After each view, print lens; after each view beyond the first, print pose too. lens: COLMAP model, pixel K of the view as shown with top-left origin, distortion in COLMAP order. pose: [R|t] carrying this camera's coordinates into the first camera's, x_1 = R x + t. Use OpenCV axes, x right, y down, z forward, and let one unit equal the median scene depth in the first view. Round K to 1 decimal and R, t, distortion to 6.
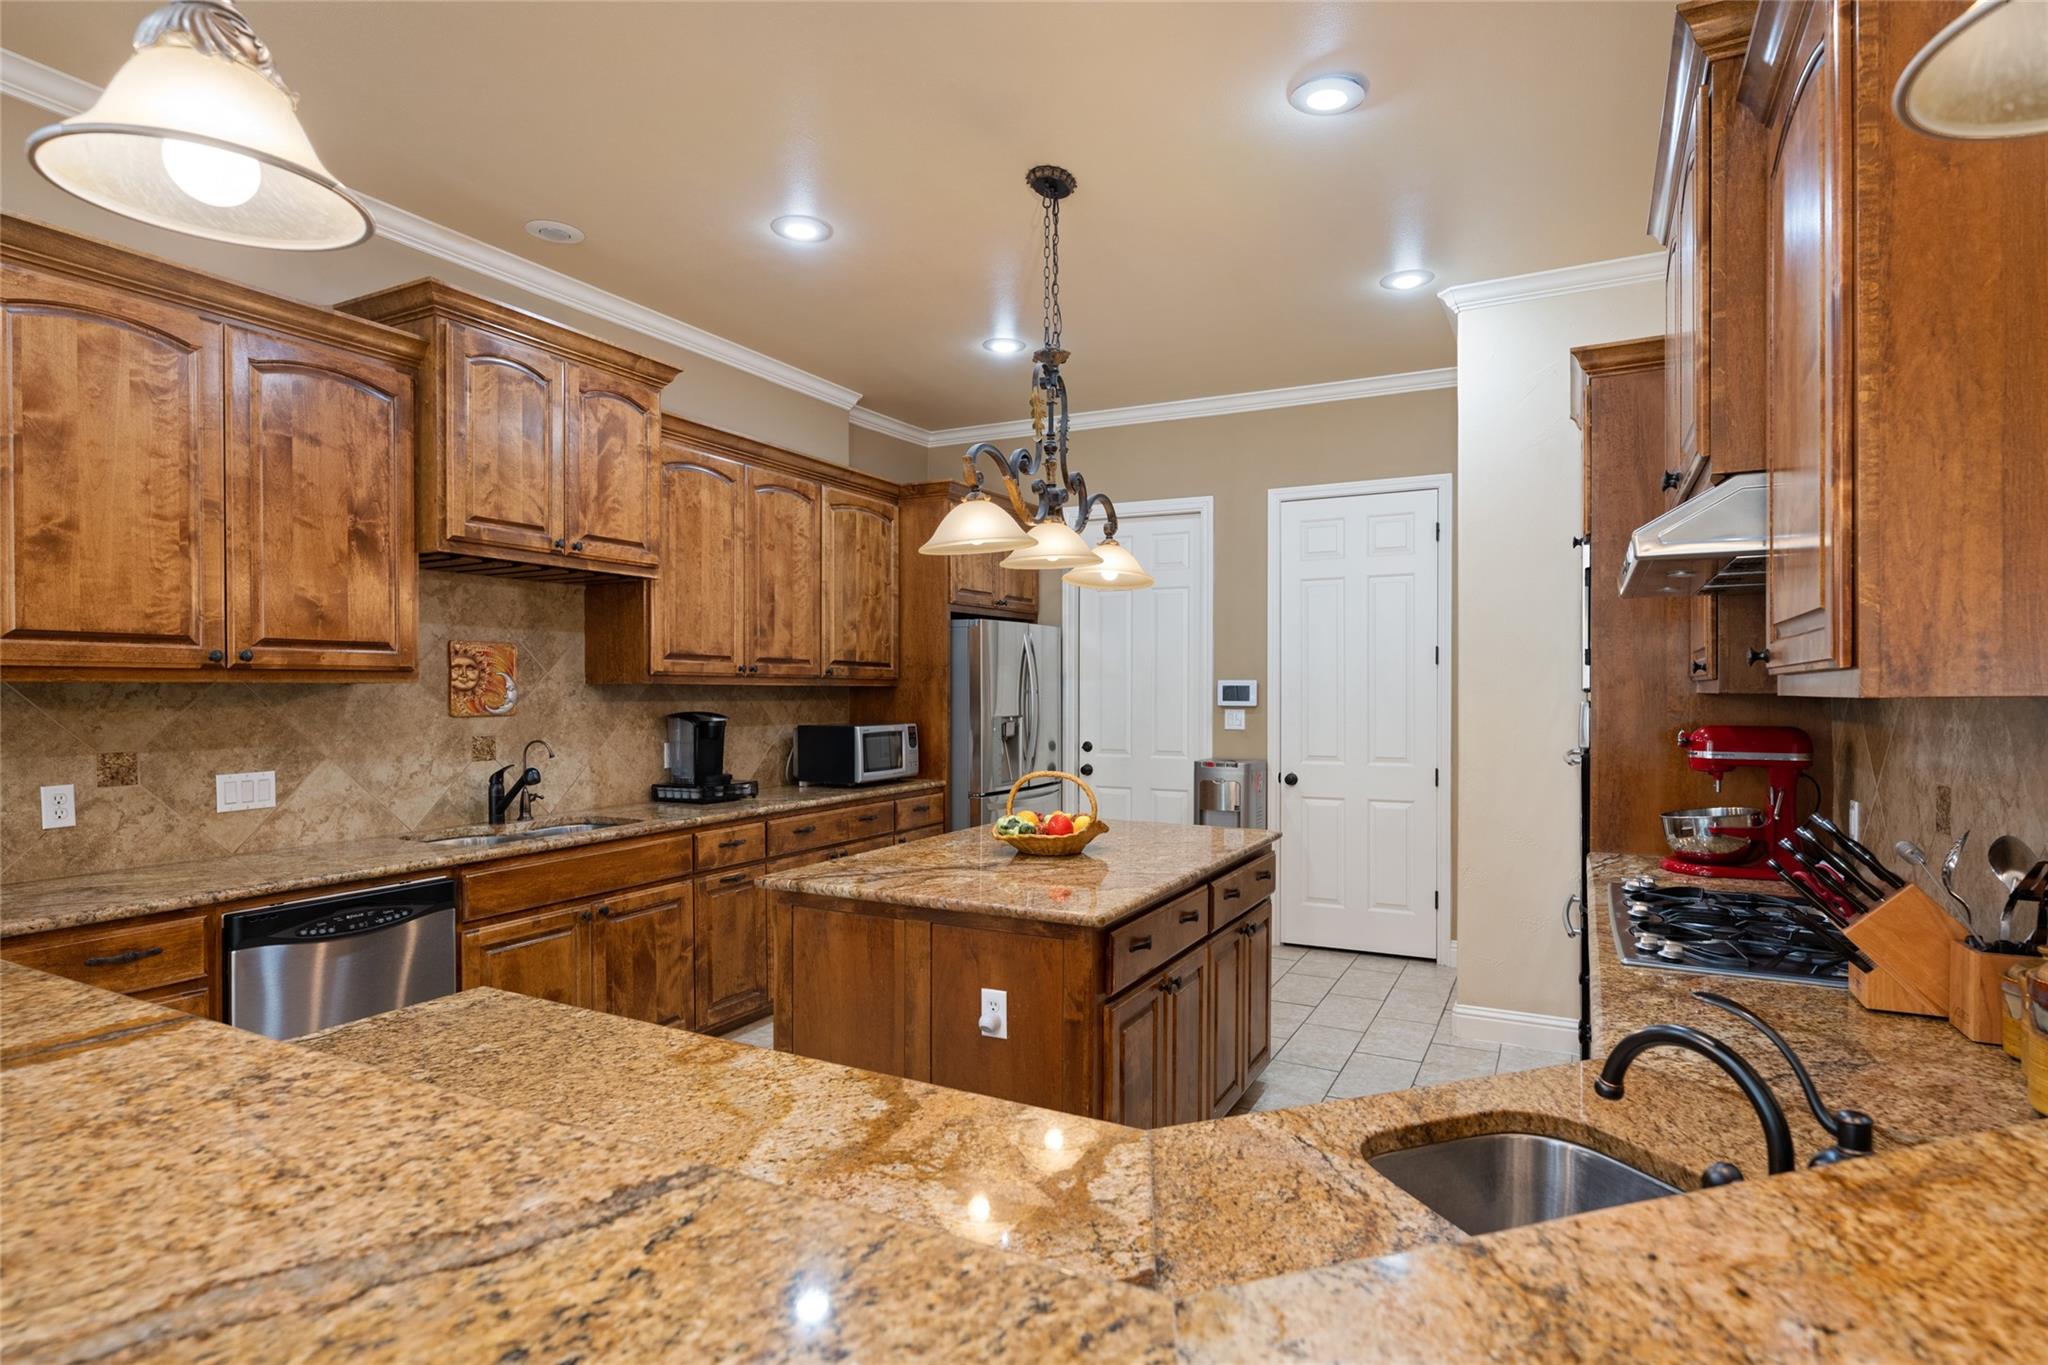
lens RADIAL K [[1051.3, 0, 1023.3], [0, 1051.3, 701.7], [0, 0, 1]] dist [-0.003483, 0.000437]
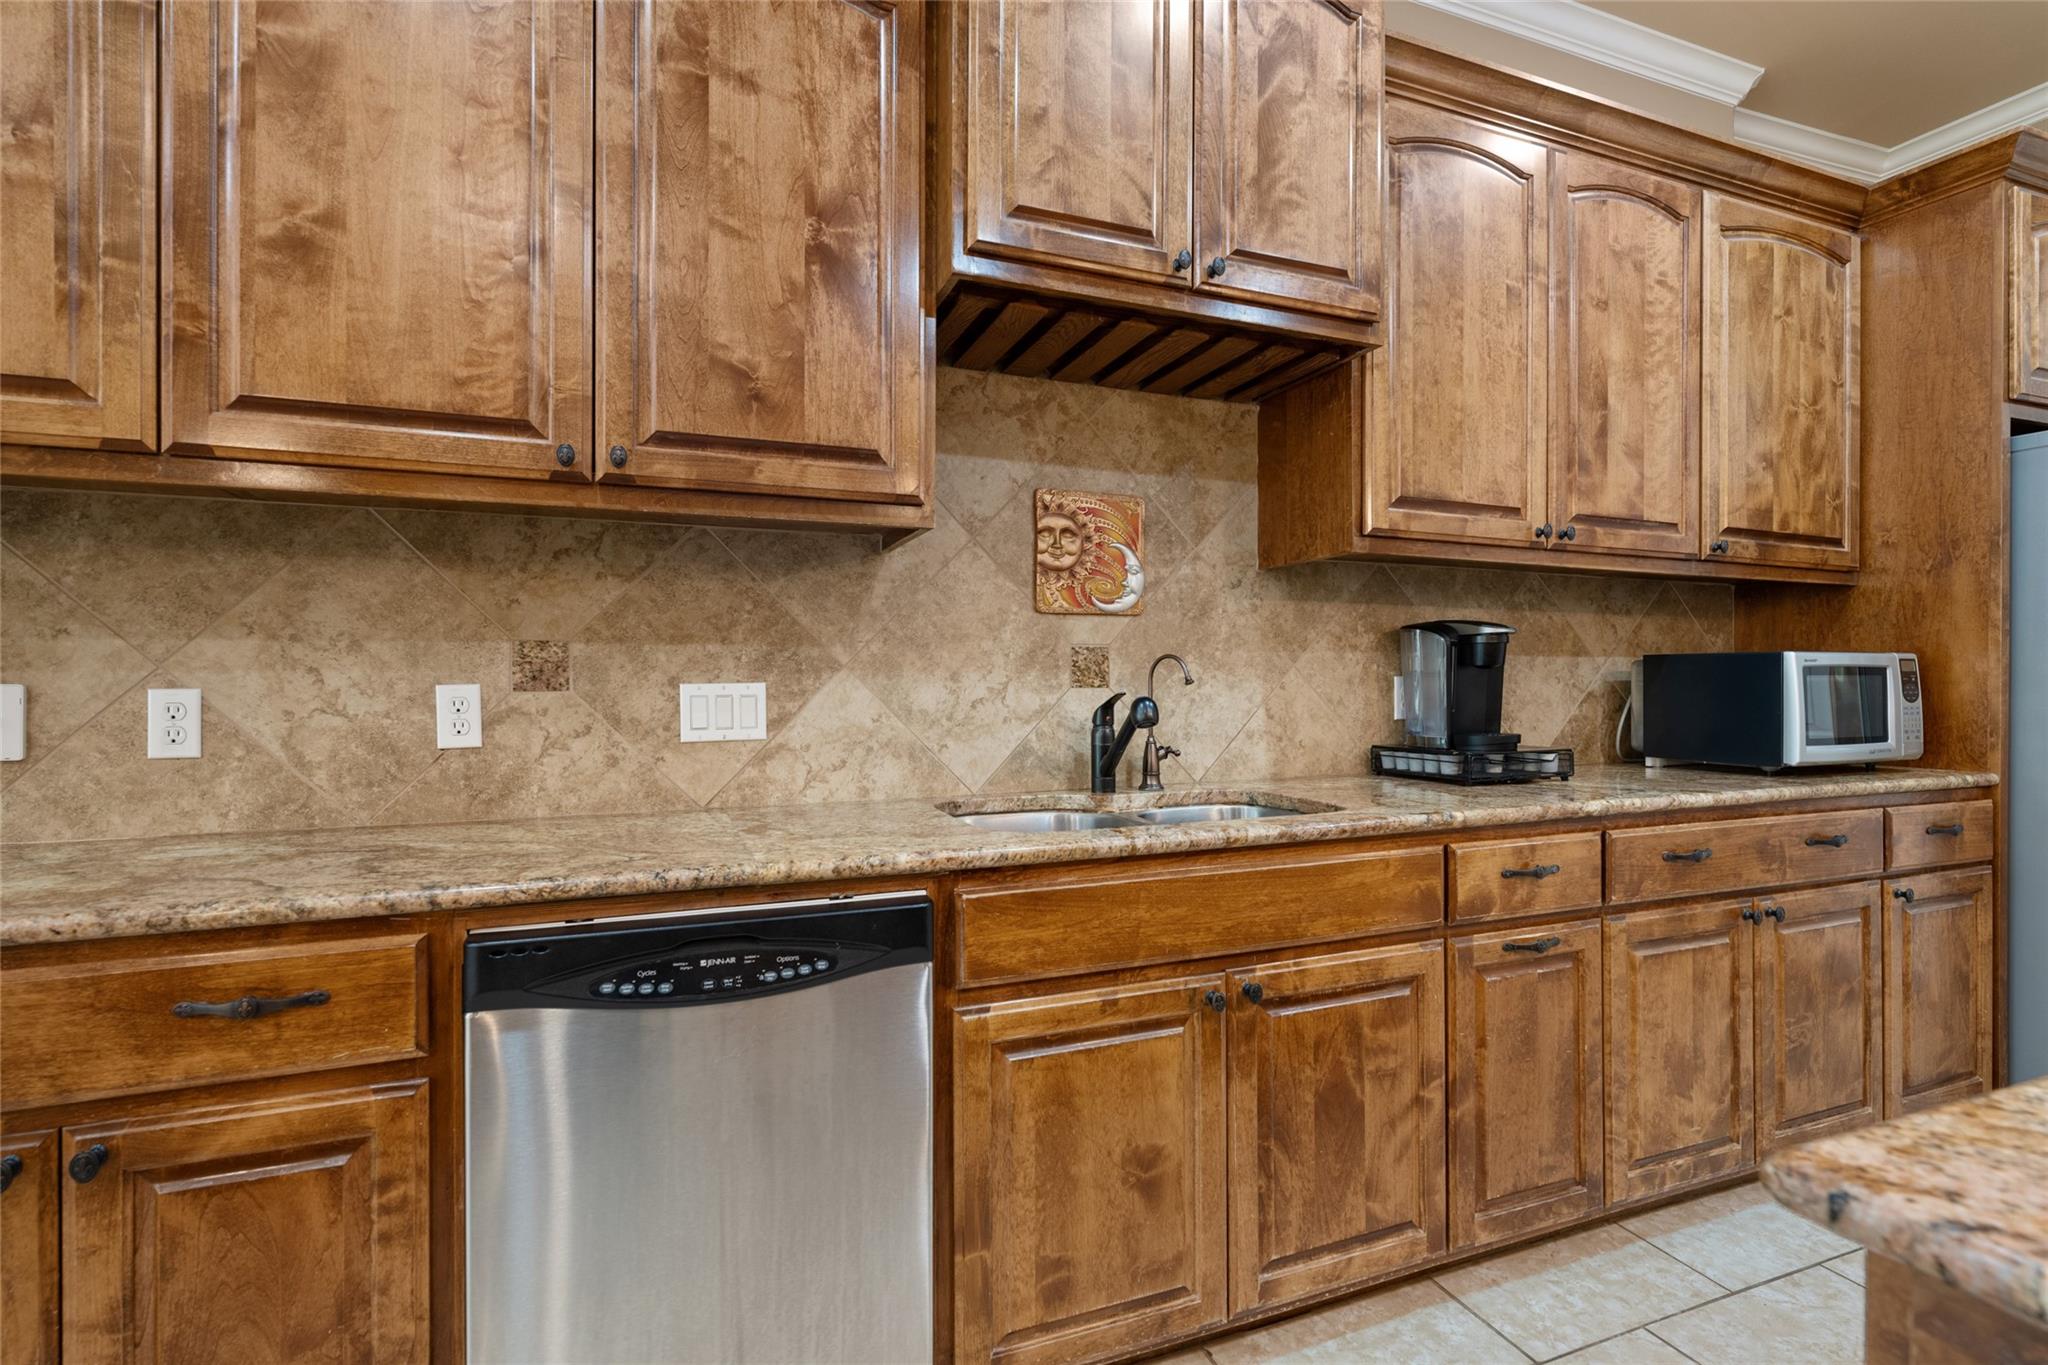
lens RADIAL K [[952.1, 0, 1032.1], [0, 952.1, 680.7], [0, 0, 1]] dist [-0.003165, -0.000258]
pose [[0.758084, 0.001383, -0.652156, -0.183422], [-0.008195, 0.999939, -0.007405, 0.058288], [0.652106, 0.010958, 0.758049, 0.575581]]
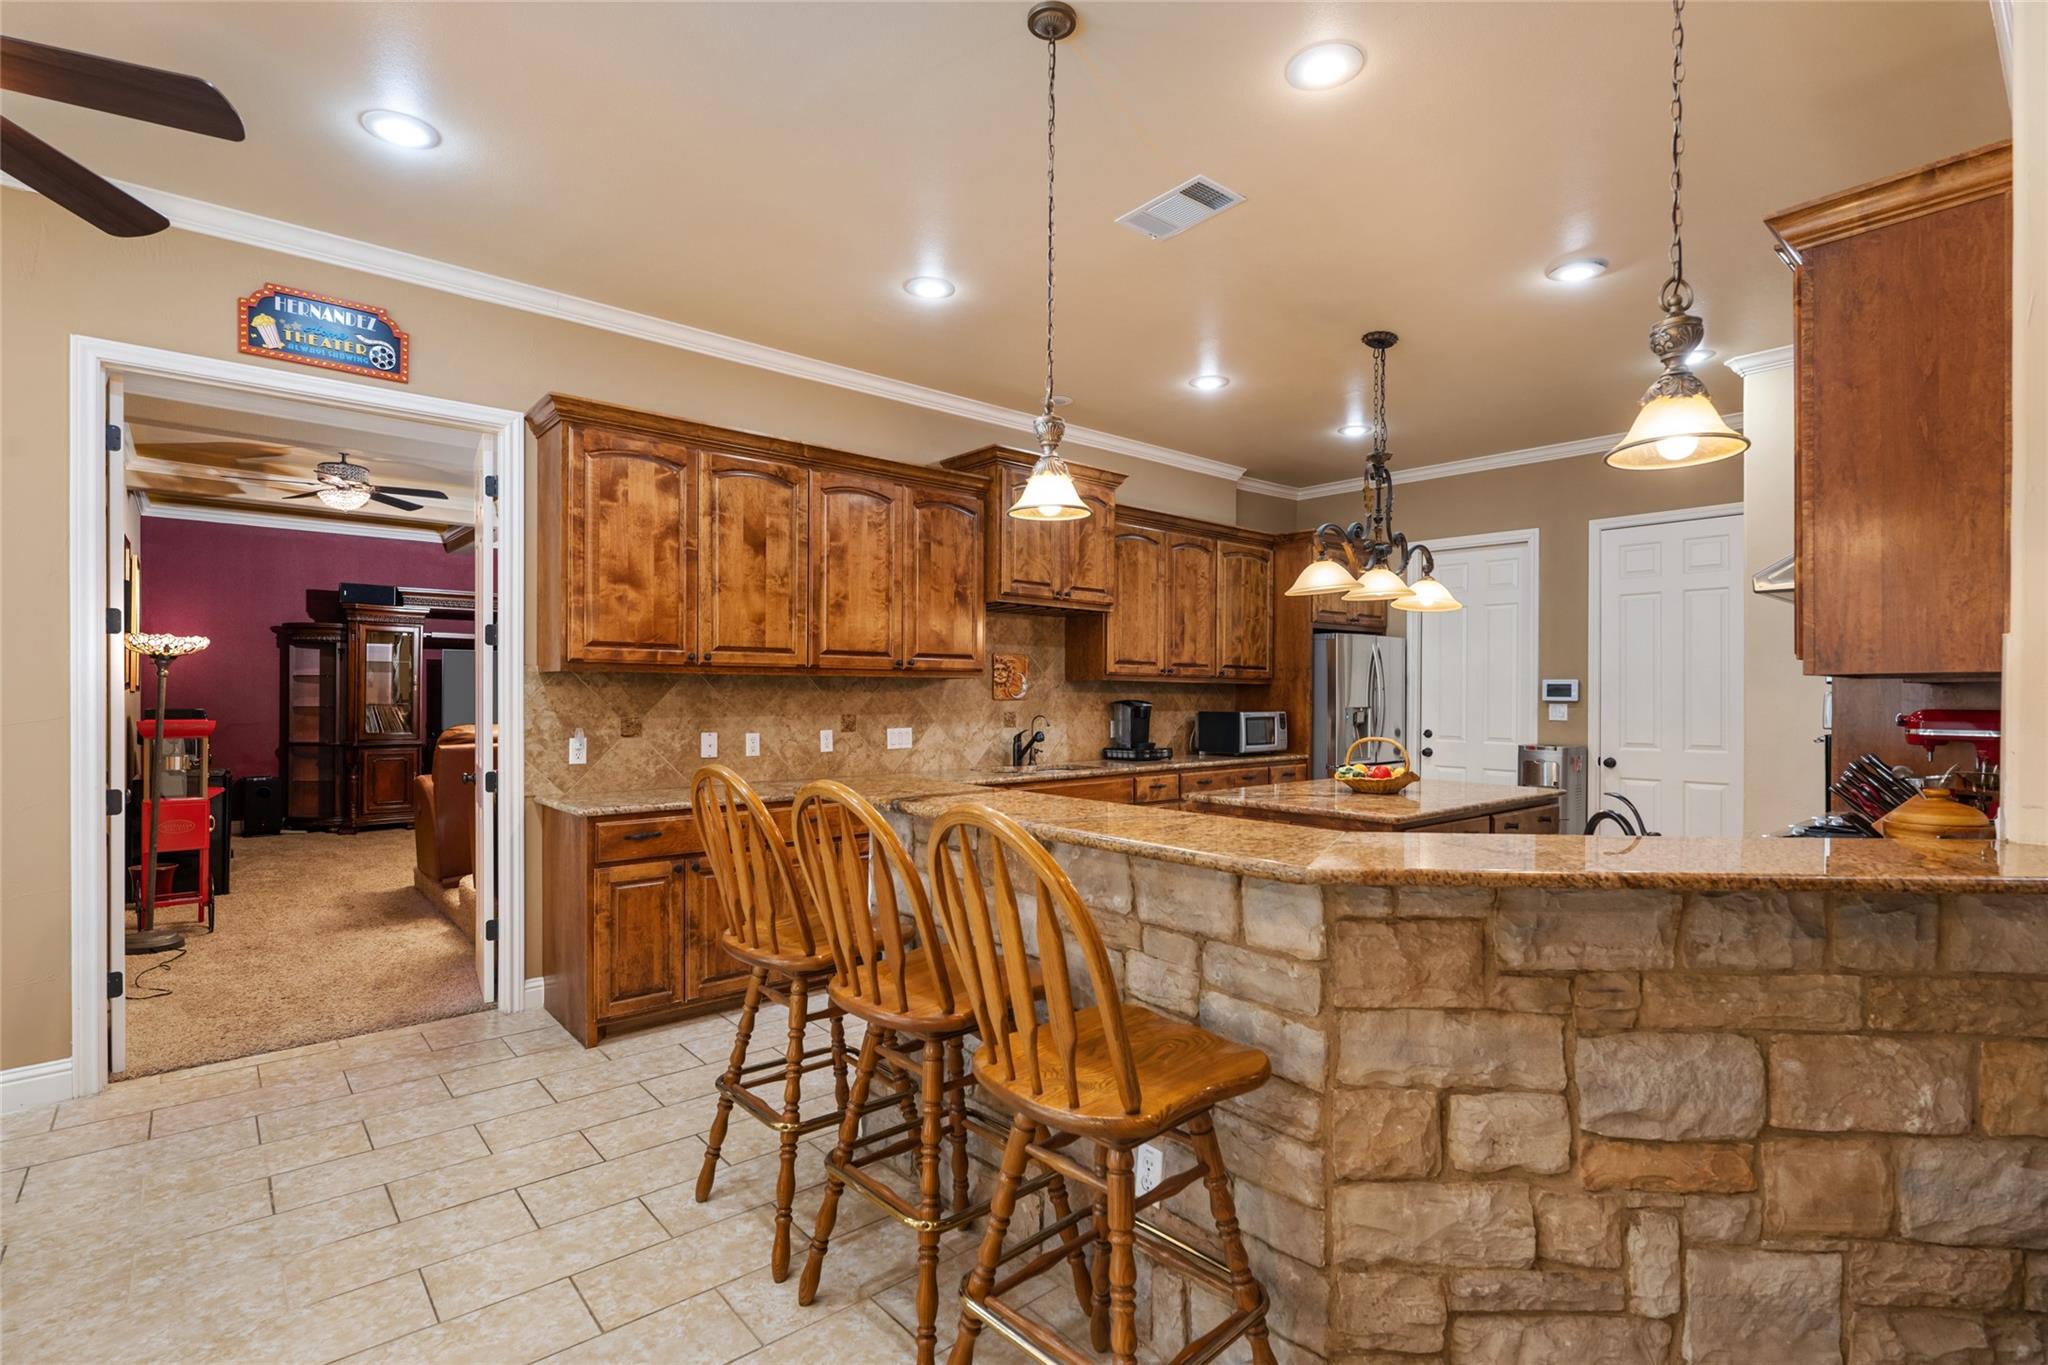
lens RADIAL K [[952.1, 0, 1024.5], [0, 952.1, 697.9], [0, 0, 1]] dist [-0.003165, -0.000258]
pose [[0.930935, 0.006021, -0.365135, 0.046356], [-0.009213, 0.999933, -0.007001, 0.021594], [0.365068, 0.009881, 0.930928, -0.374311]]
